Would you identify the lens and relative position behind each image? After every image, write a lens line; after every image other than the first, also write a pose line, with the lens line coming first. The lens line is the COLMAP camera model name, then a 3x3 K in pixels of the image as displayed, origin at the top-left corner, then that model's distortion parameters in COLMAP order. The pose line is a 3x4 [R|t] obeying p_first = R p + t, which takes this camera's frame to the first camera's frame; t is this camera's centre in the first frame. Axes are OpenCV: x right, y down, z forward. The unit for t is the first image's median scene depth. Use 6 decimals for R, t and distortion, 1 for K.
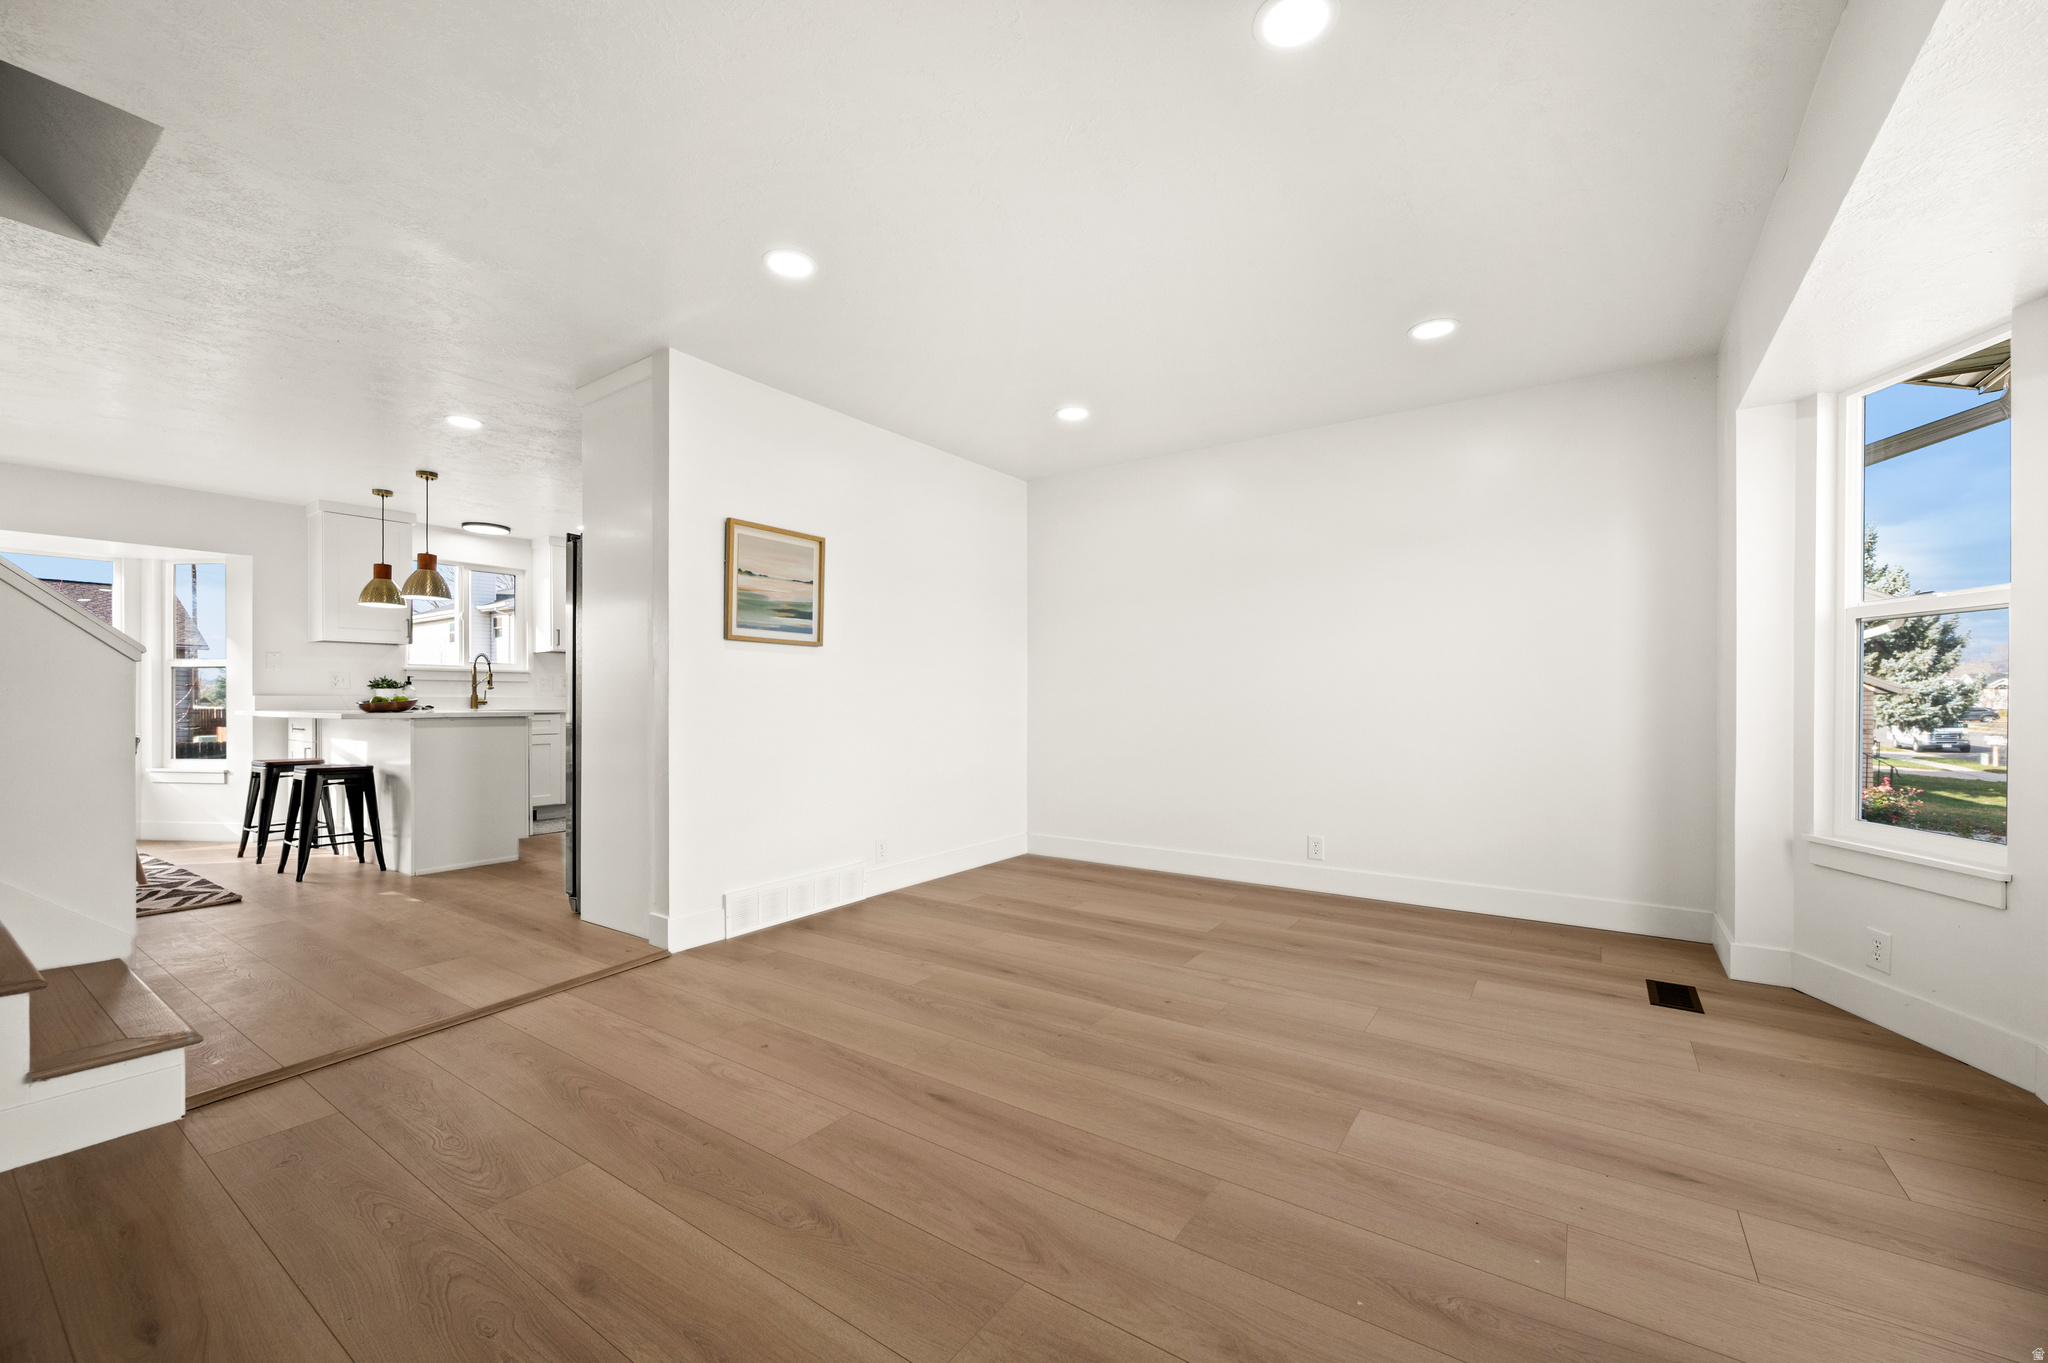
lens RADIAL K [[809.2, 0, 1029.2], [0, 809.2, 699.8], [0, 0, 1]] dist [-0.001146, 0.000282]
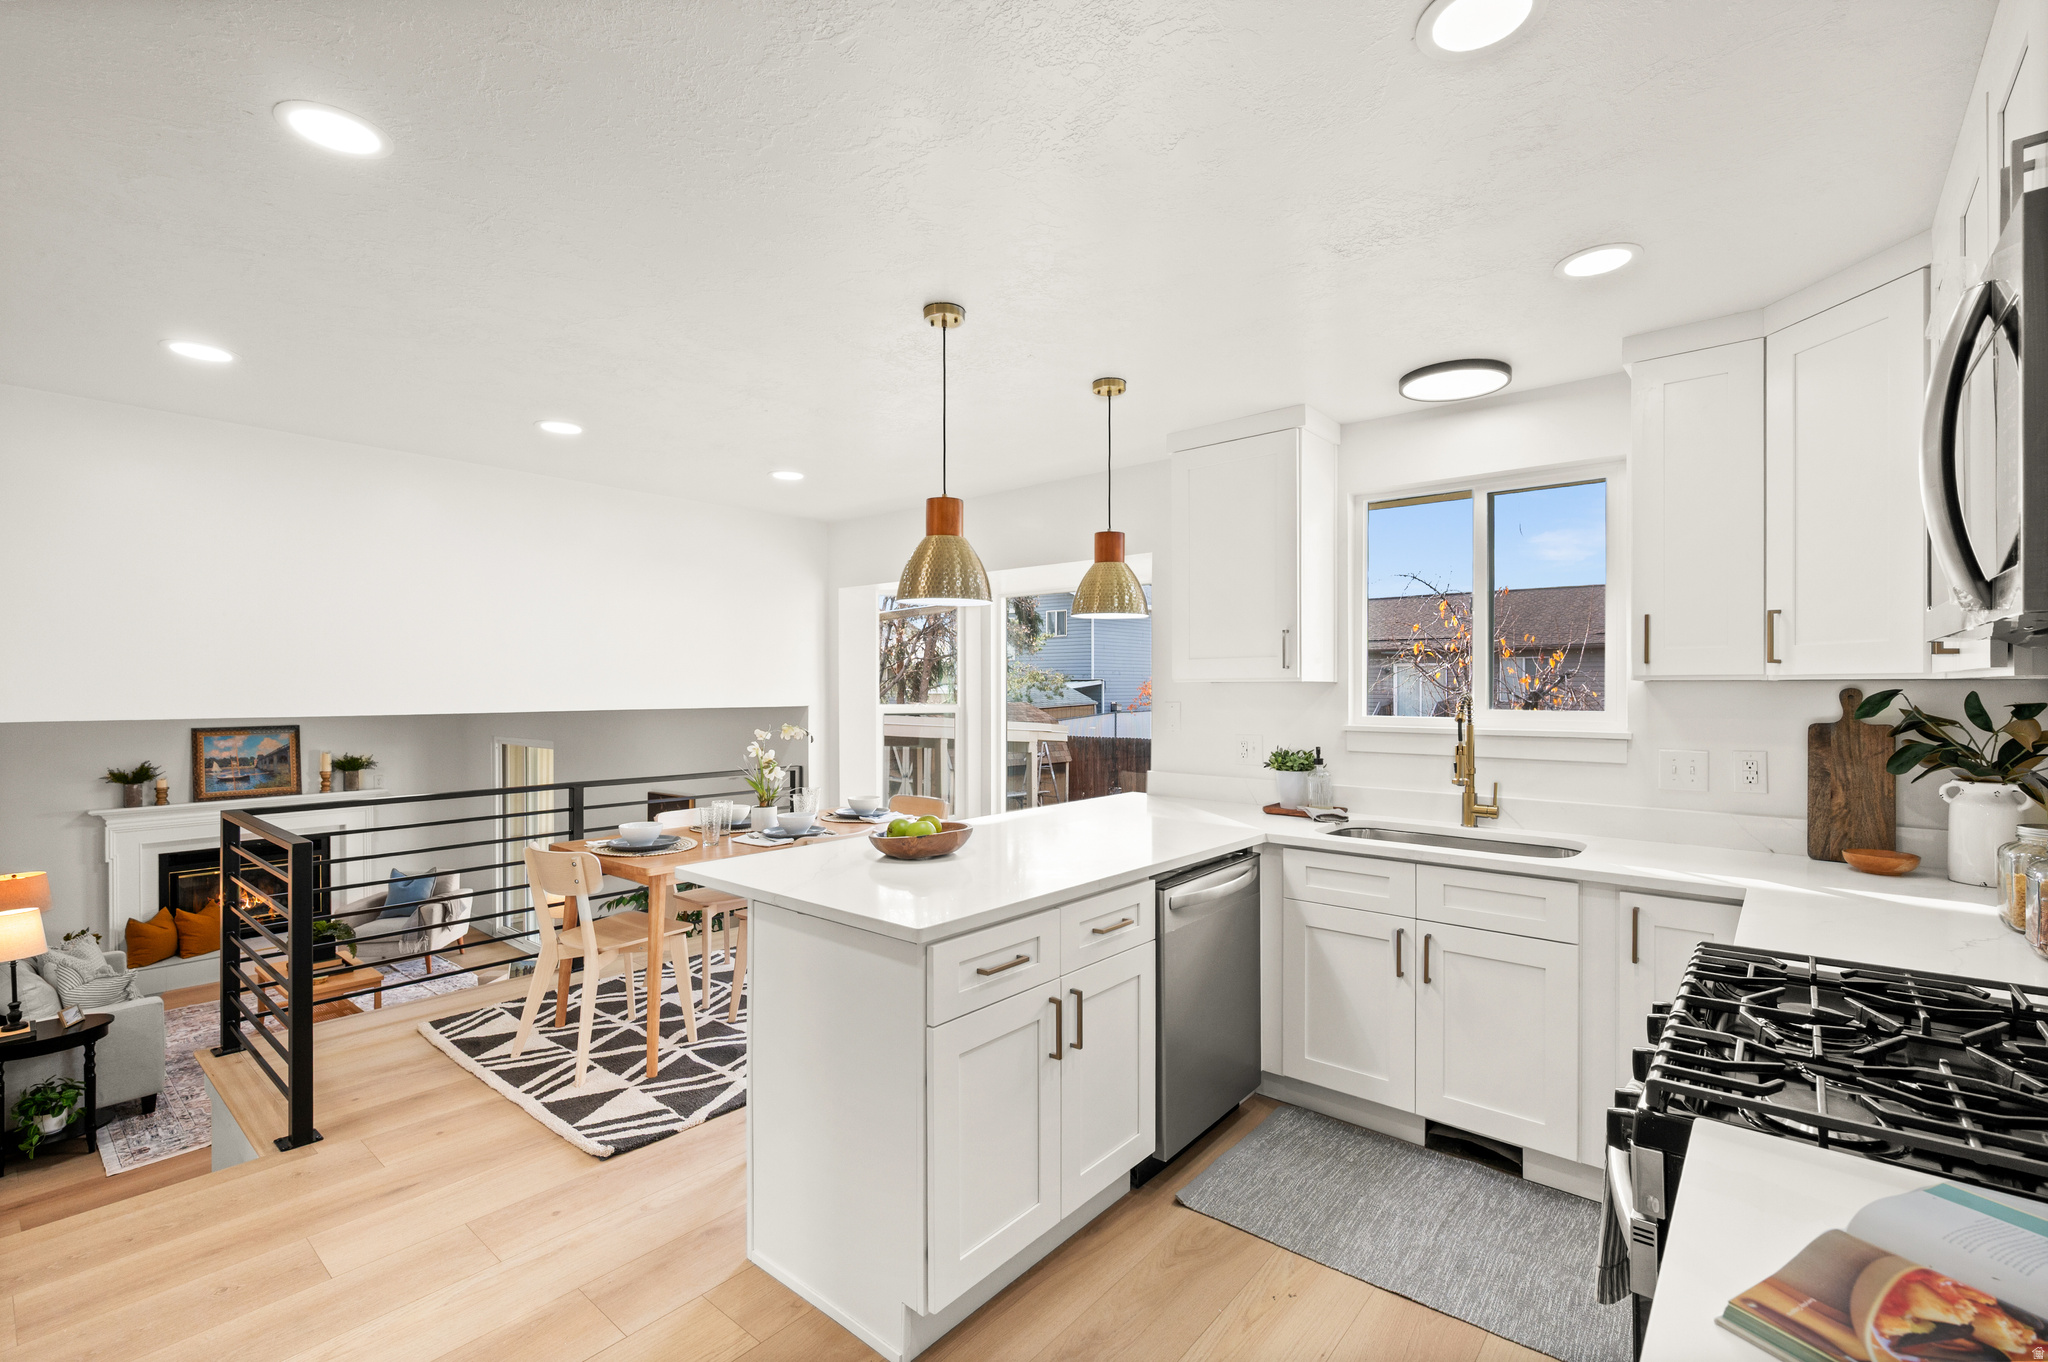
lens RADIAL K [[890.1, 0, 1029.0], [0, 890.1, 690.4], [0, 0, 1]] dist [-0.002068, 0.000502]
pose [[-0.102843, 0.005160, -0.994684, -0.403975], [0.002759, 0.999984, 0.004902, -0.116827], [0.994694, -0.002240, -0.102855, 1.576871]]
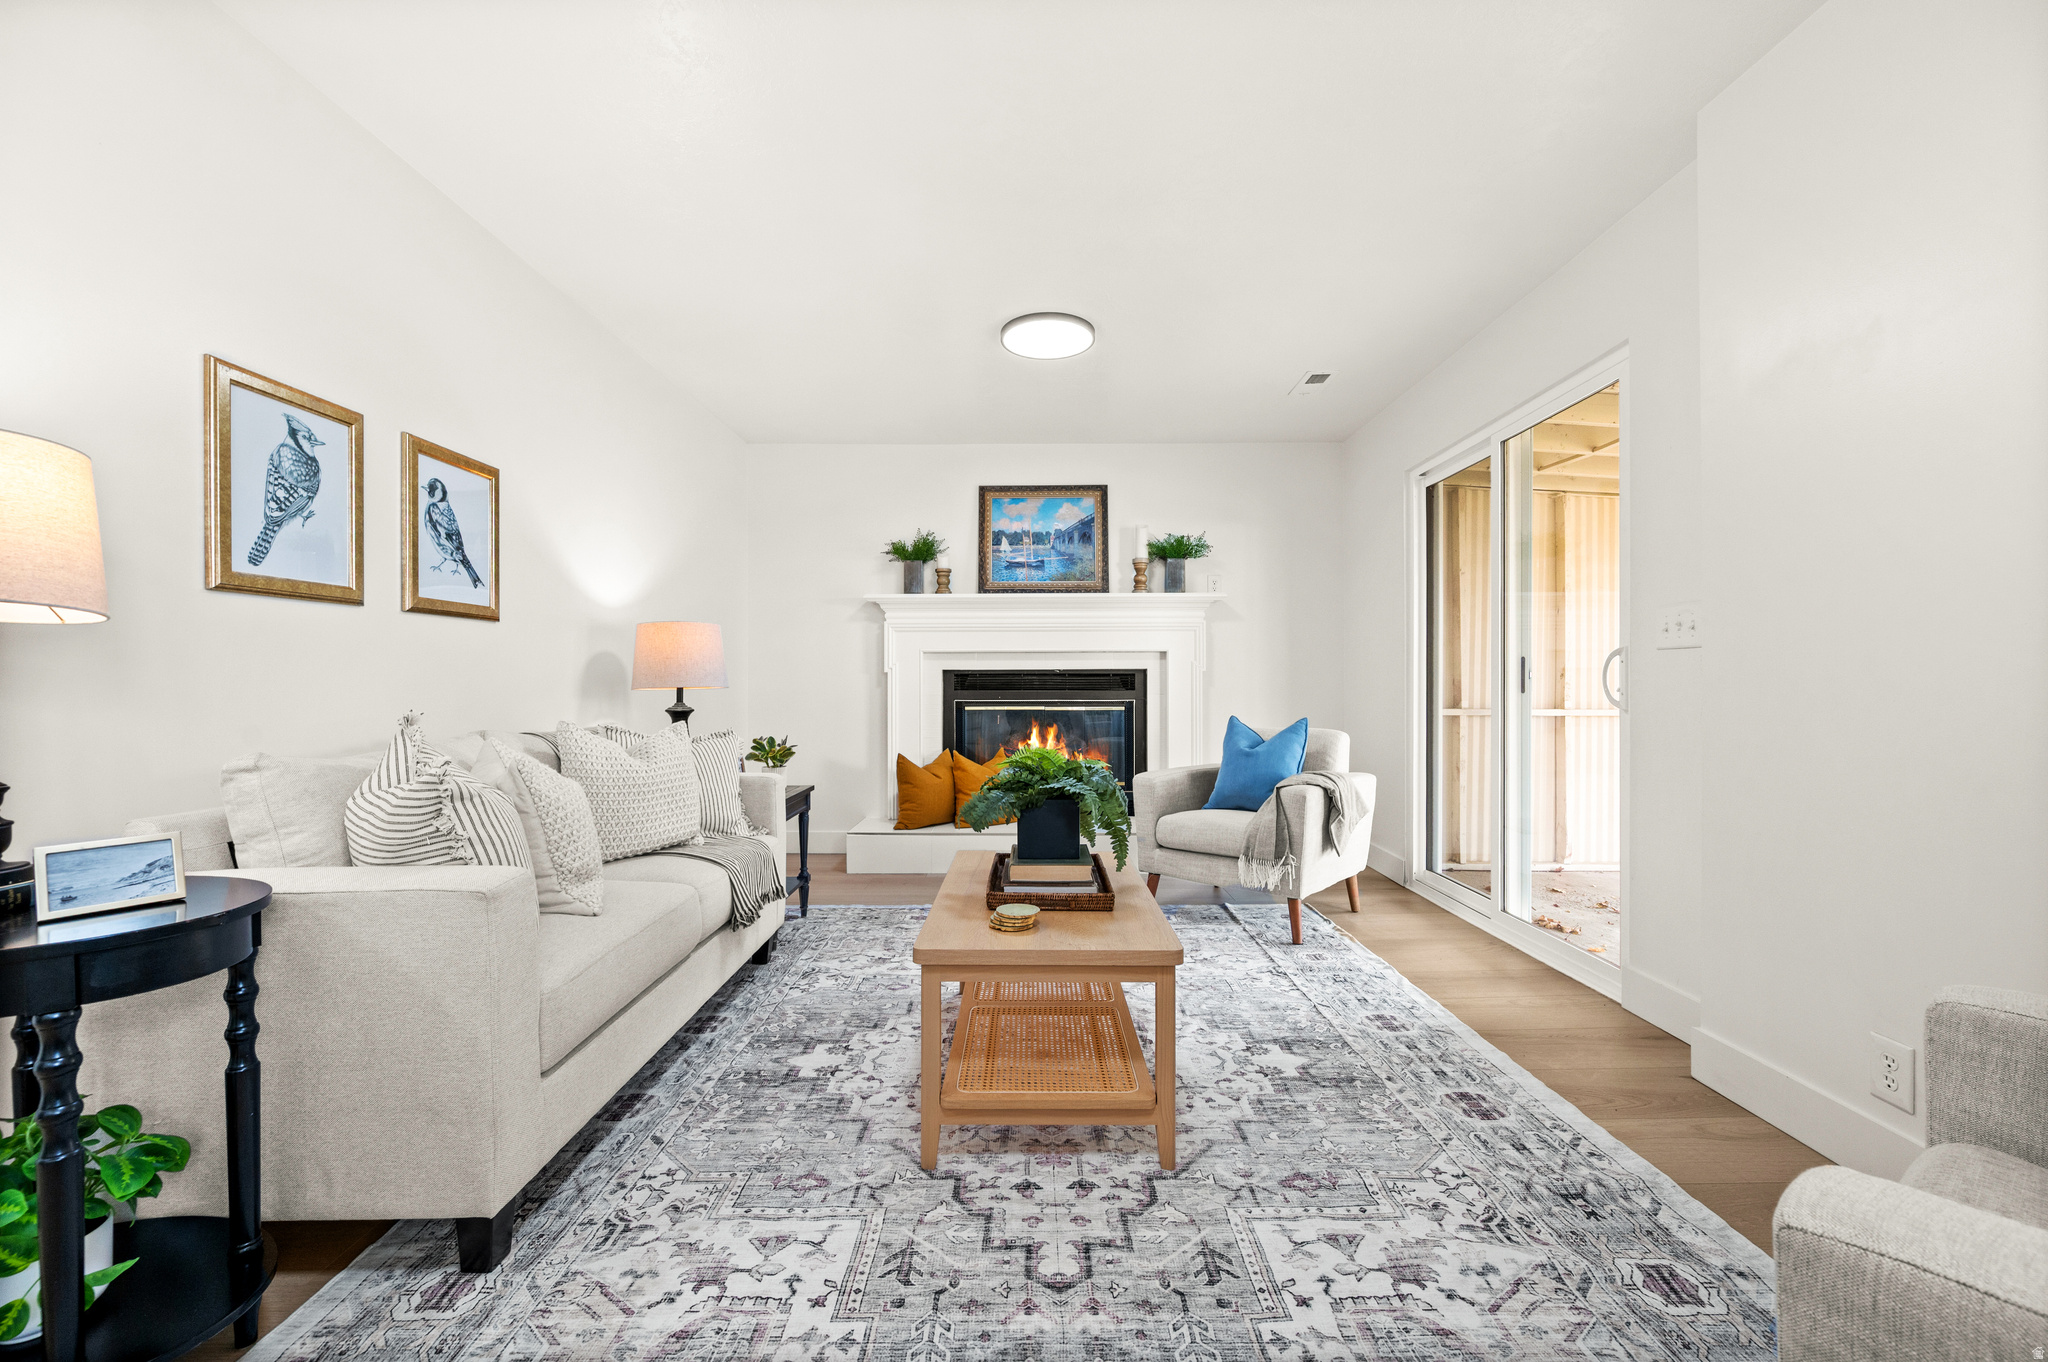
lens RADIAL K [[809.2, 0, 1035.1], [0, 809.2, 684.0], [0, 0, 1]] dist [-0.001146, 0.000282]
pose [[-0.829583, 0.002060, -0.558379, -1.744803], [0.002242, 0.999997, 0.000360, 0.318506], [0.558379, -0.000953, -0.829586, 0.413544]]
